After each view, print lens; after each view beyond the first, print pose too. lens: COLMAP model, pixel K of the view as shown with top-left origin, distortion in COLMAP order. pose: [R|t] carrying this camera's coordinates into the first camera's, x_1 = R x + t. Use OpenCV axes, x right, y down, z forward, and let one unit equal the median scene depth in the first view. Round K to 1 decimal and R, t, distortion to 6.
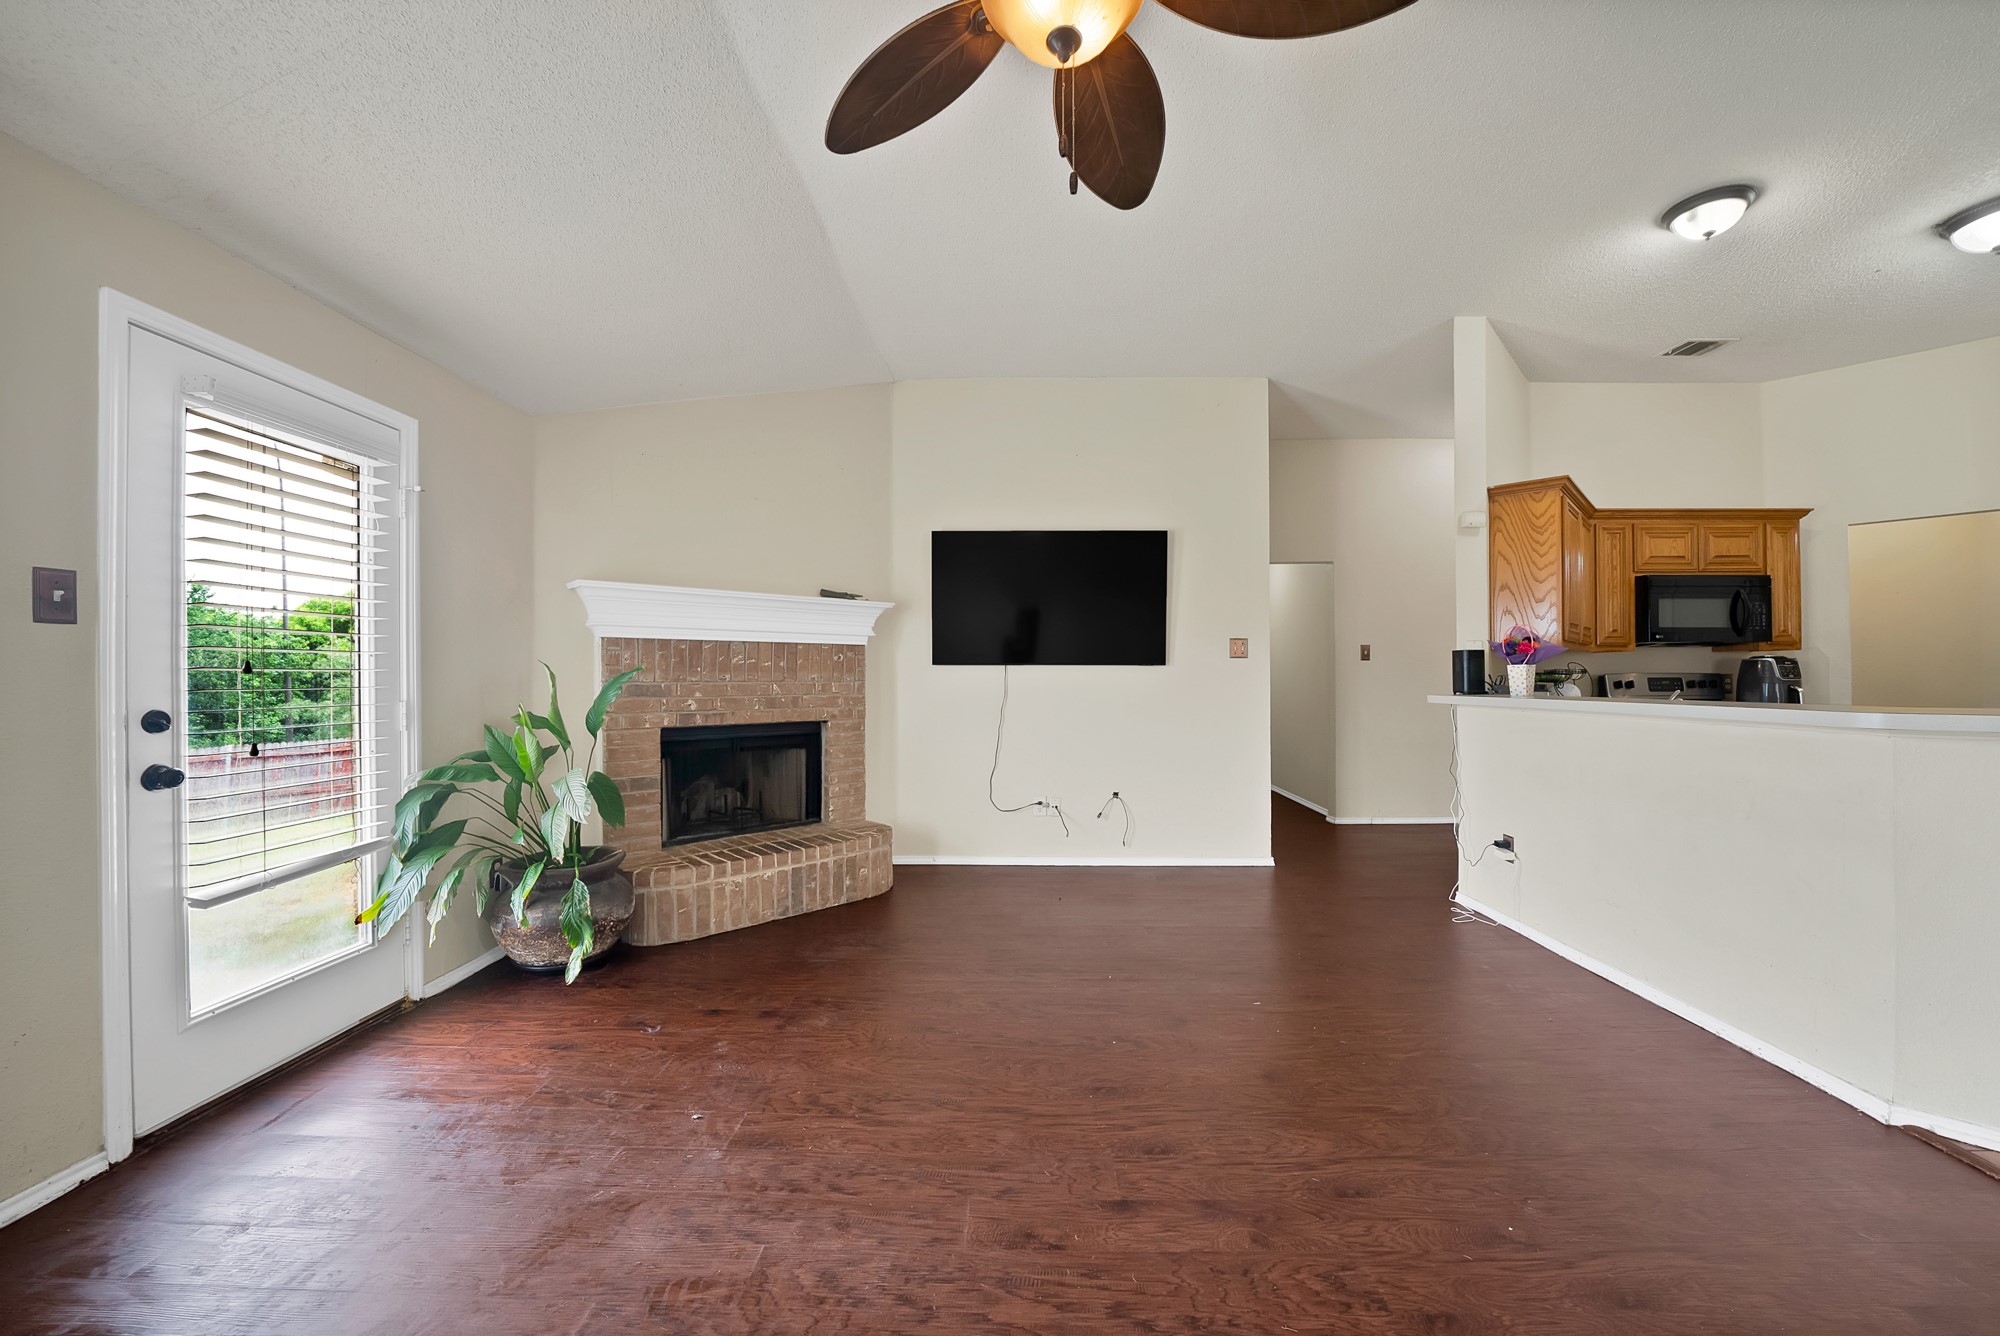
lens RADIAL K [[726.9, 0, 1016.7], [0, 726.9, 671.4], [0, 0, 1]] dist [-0.022192, 0.000249]
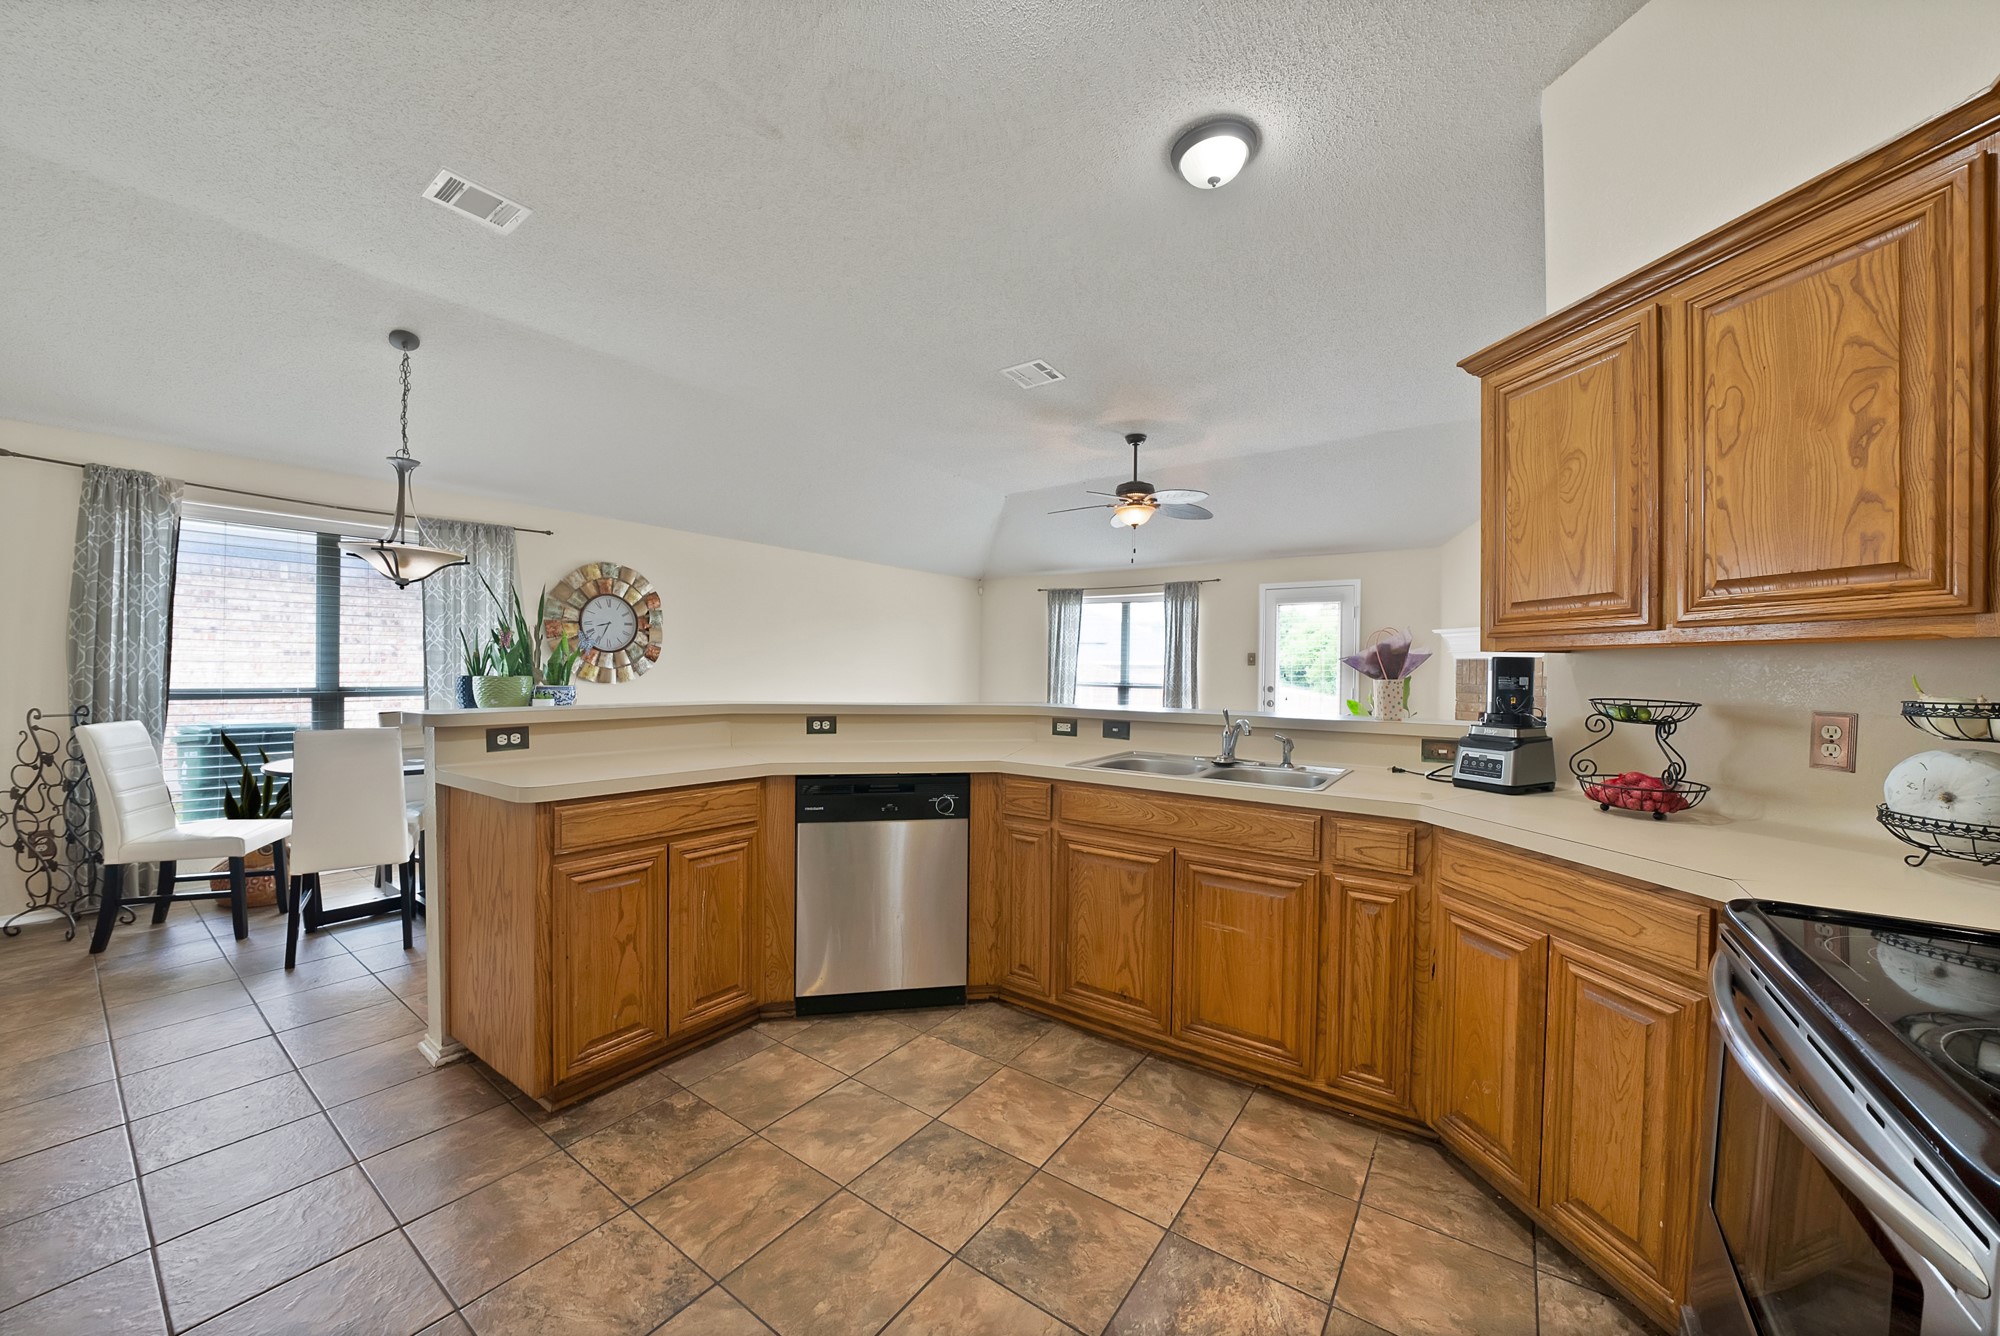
lens RADIAL K [[716.3, 0, 1007.4], [0, 716.3, 673.9], [0, 0, 1]] dist [-0.019353, 0.000378]
pose [[-0.560490, 0.003614, -0.828153, 1.359535], [-0.002615, 0.999978, 0.006133, -0.016753], [0.828157, 0.005603, -0.560468, 0.946788]]
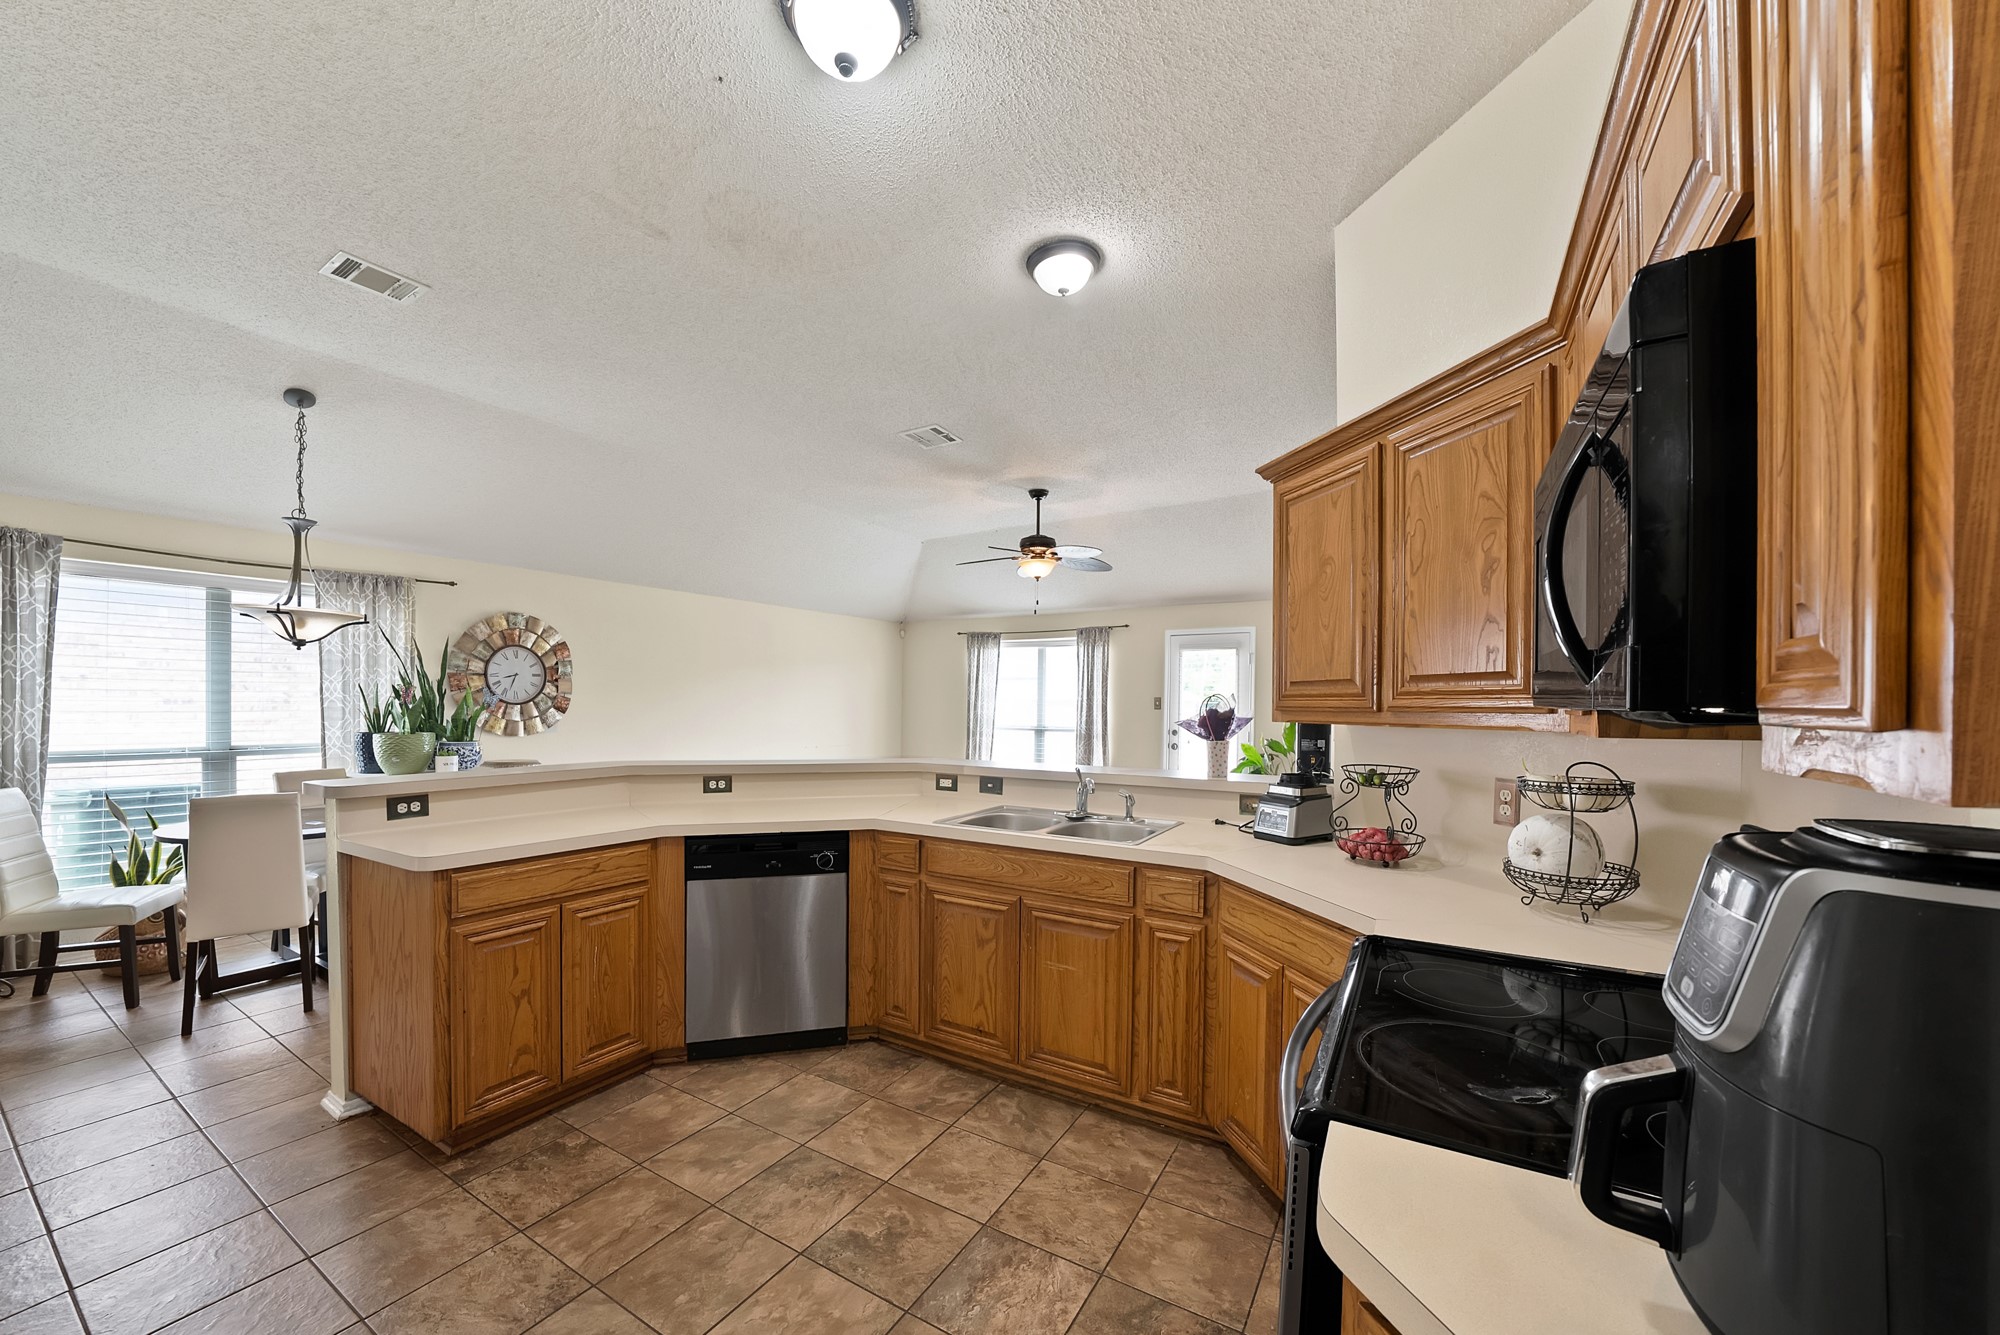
lens RADIAL K [[747.6, 0, 991.7], [0, 747.6, 696.9], [0, 0, 1]] dist [-0.021444, 0.001916]
pose [[-0.516286, 0.000457, -0.856416, 1.401253], [0.011119, 0.999919, -0.006170, -0.051133], [0.856344, -0.012708, -0.516249, 1.067411]]
